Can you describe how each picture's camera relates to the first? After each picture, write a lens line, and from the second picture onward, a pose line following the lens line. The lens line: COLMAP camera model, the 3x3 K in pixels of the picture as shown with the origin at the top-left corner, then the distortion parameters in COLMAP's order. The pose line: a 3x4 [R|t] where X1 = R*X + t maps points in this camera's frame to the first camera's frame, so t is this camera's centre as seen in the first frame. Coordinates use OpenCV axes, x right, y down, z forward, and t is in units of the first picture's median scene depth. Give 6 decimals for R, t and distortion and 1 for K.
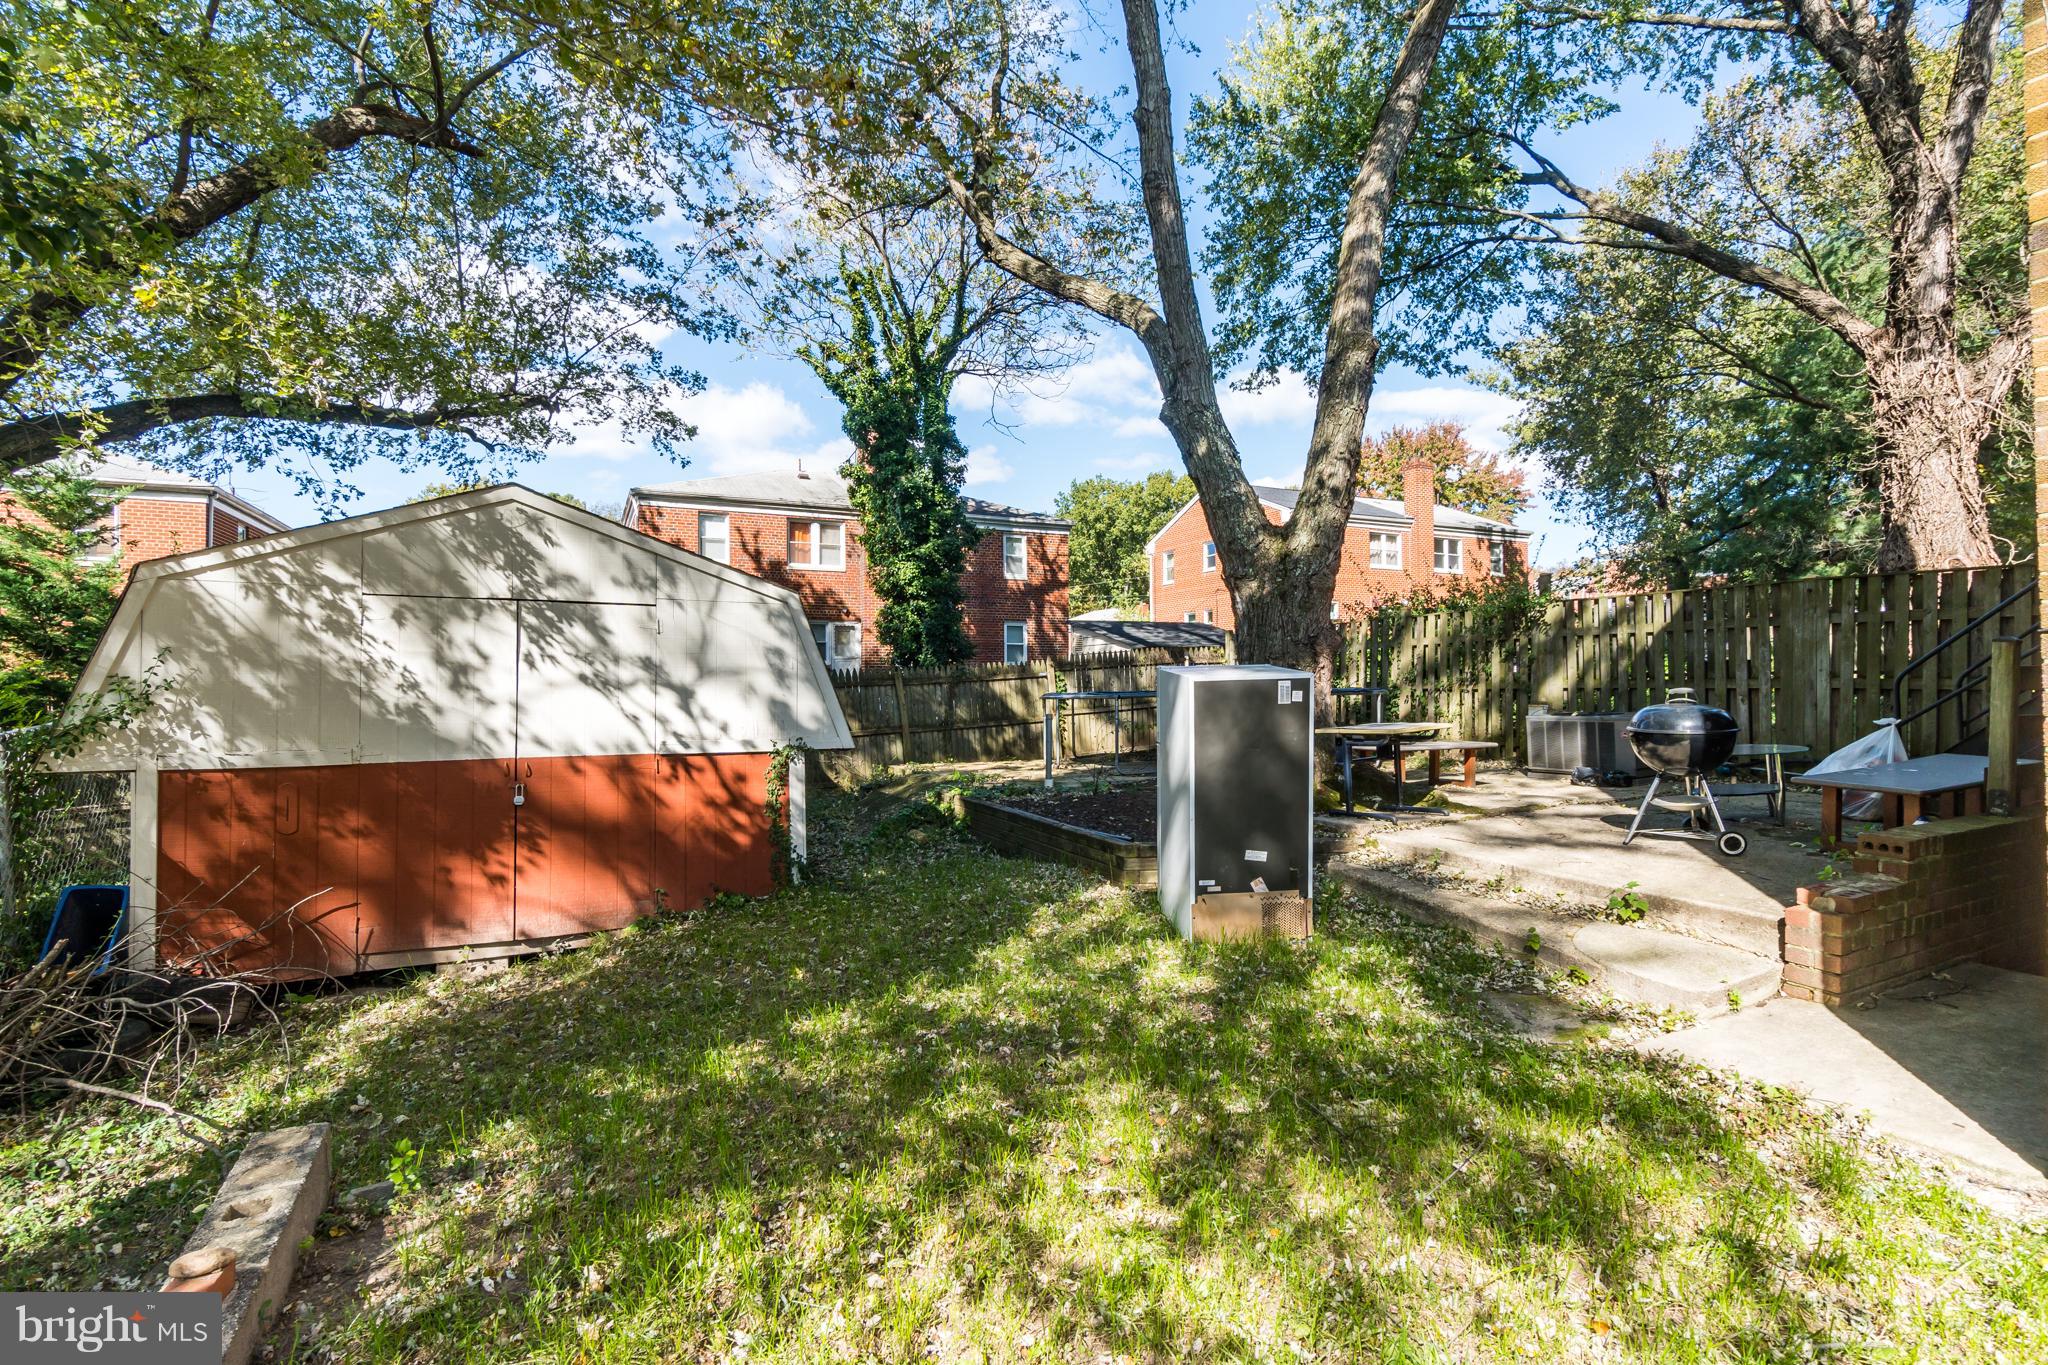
lens RADIAL K [[926.1, 0, 991.9], [0, 926.1, 682.1], [0, 0, 1]] dist [-0.000474, -0.000080]
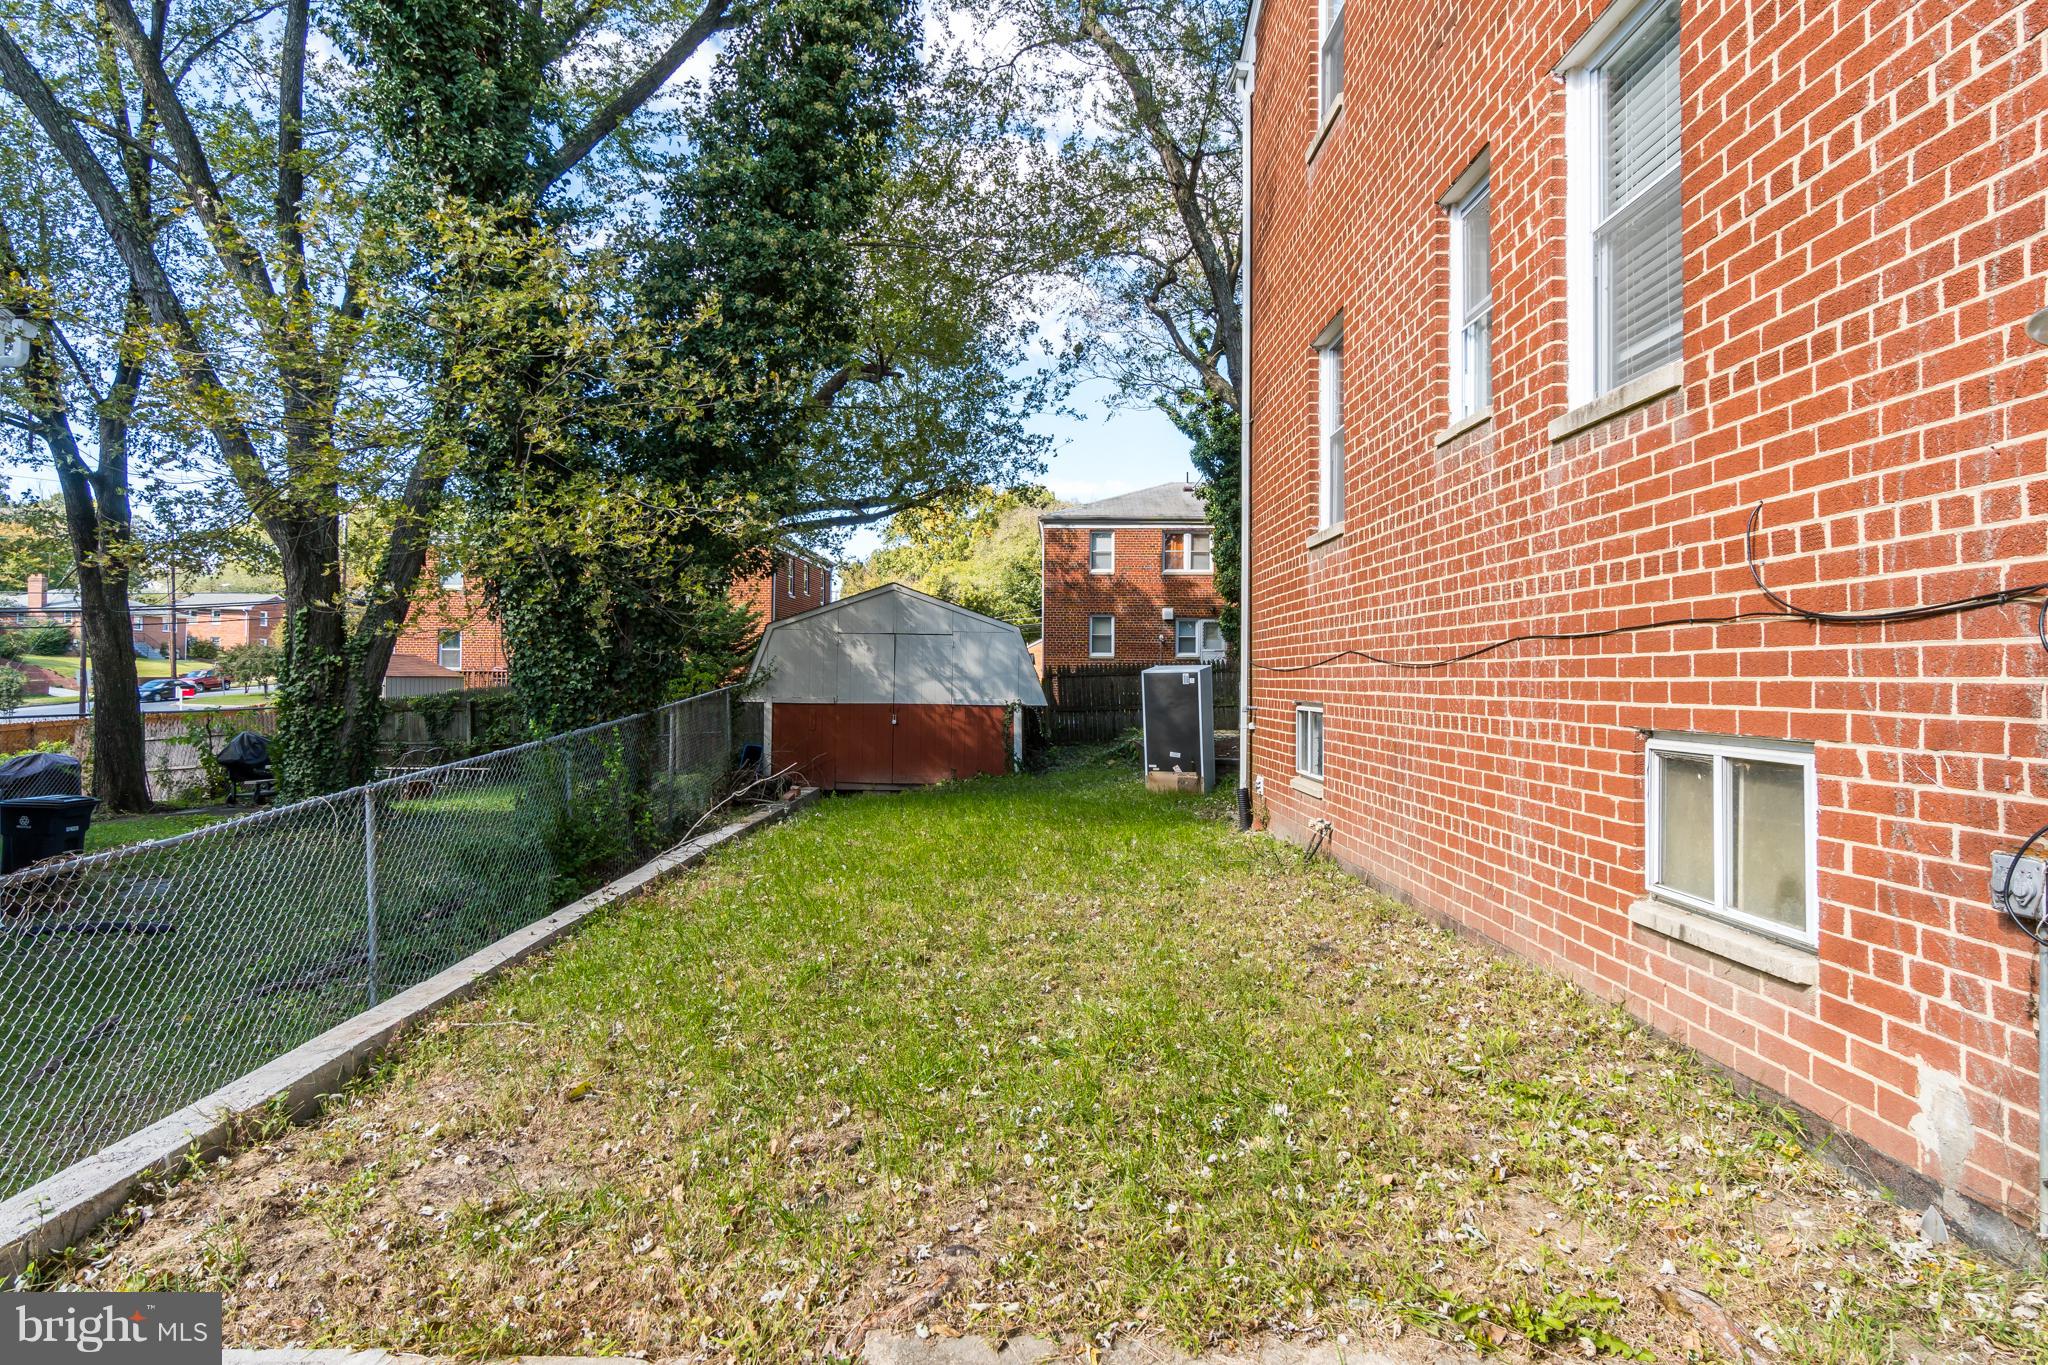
lens RADIAL K [[1088.4, 0, 1024.0], [0, 1088.4, 682.5], [0, 0, 1]] dist [0.001759, 0.000126]
pose [[0.892410, 0.015442, -0.450962, 0.290752], [-0.010300, 0.999851, 0.013854, -0.002884], [0.451108, -0.007718, 0.892436, -0.368944]]
